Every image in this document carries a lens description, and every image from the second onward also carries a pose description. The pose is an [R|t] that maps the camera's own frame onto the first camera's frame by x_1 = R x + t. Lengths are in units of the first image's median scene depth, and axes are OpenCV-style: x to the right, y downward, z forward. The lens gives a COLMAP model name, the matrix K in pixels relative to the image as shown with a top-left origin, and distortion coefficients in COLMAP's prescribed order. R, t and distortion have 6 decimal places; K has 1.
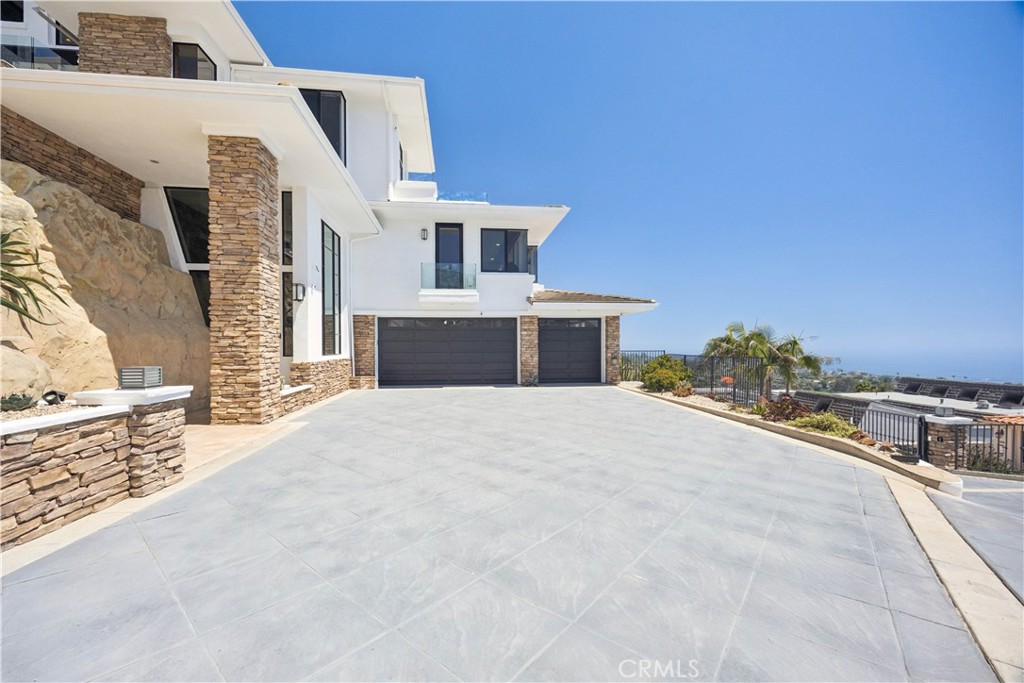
lens RADIAL K [[393.8, 0, 497.1], [0, 393.8, 353.6], [0, 0, 1]] dist [-0.008252, -0.000113]
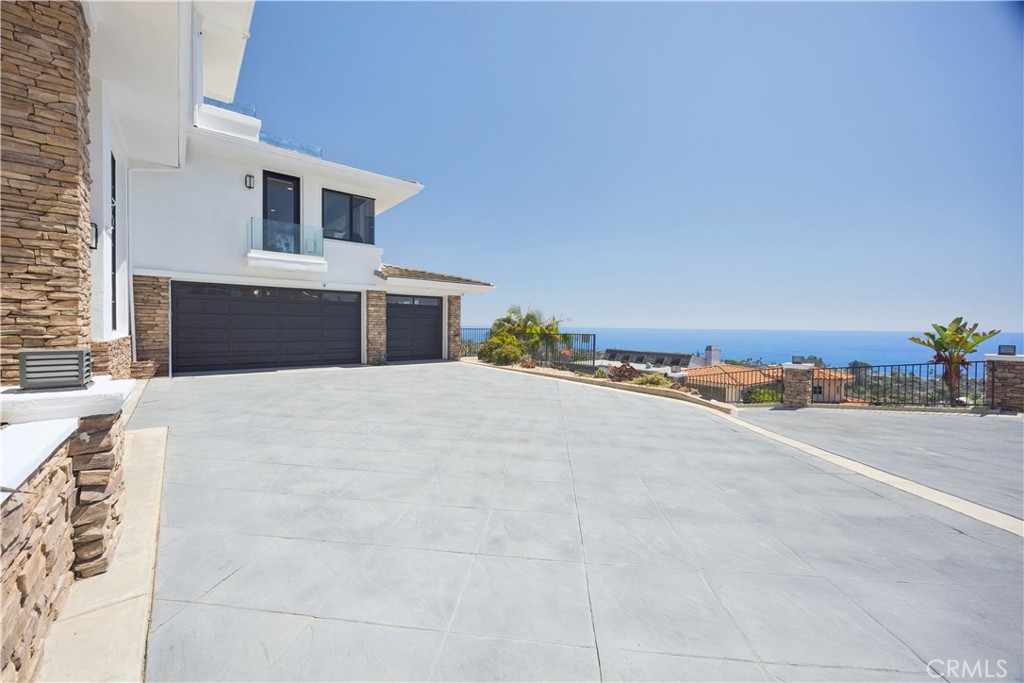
lens RADIAL K [[393.8, 0, 496.7], [0, 393.8, 334.1], [0, 0, 1]] dist [-0.008252, -0.000113]
pose [[0.838578, -0.000907, 0.544780, -0.293920], [-0.002126, 0.999986, 0.004937, 0.003603], [-0.544777, -0.005299, 0.838564, 0.080038]]
